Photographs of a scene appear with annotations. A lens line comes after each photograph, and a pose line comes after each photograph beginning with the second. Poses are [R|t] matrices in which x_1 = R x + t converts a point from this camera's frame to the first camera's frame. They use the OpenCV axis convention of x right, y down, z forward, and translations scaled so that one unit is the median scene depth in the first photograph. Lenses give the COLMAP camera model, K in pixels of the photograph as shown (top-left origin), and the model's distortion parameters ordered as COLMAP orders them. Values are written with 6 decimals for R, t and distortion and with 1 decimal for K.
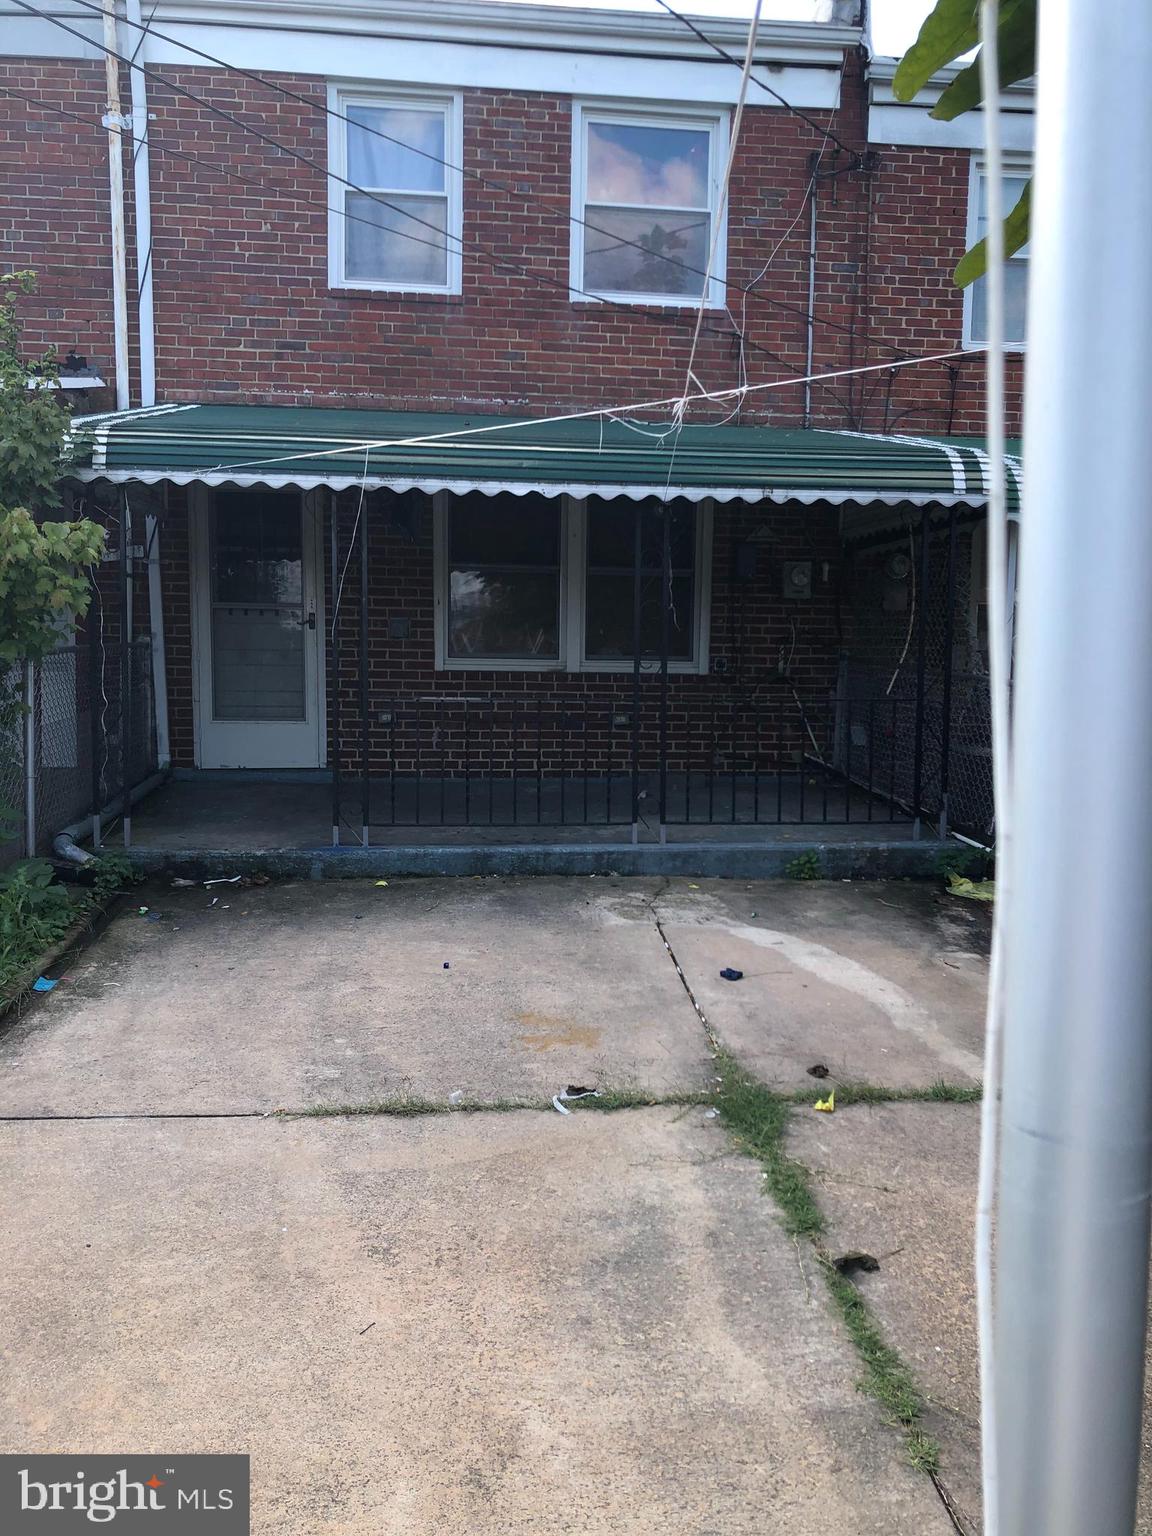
lens RADIAL K [[1250.2, 0, 572.0], [0, 1250.2, 769.3], [0, 0, 1]] dist [-0.033807, 0.014195]
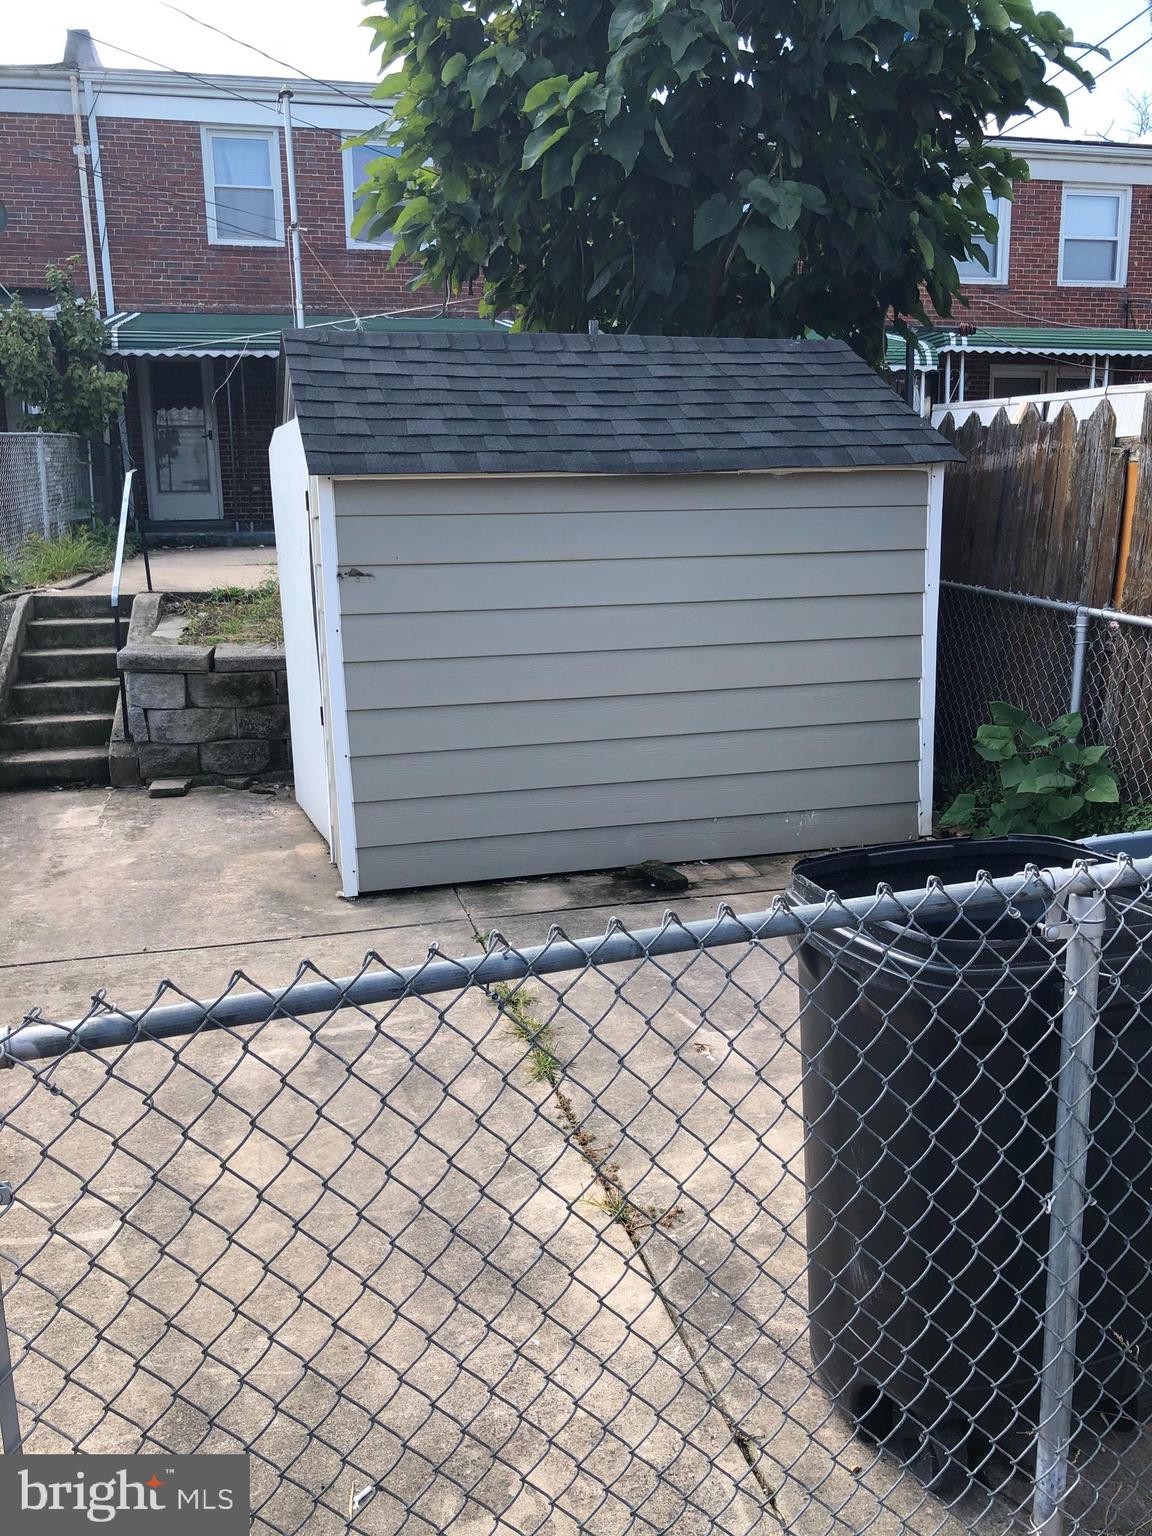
lens RADIAL K [[1250.2, 0, 583.5], [0, 1250.2, 763.9], [0, 0, 1]] dist [-0.033807, 0.014195]
pose [[0.992726, -0.051624, 0.108765, 0.105978], [0.041711, 0.994929, 0.091523, 0.214520], [-0.112938, -0.086321, 0.989845, -0.885070]]
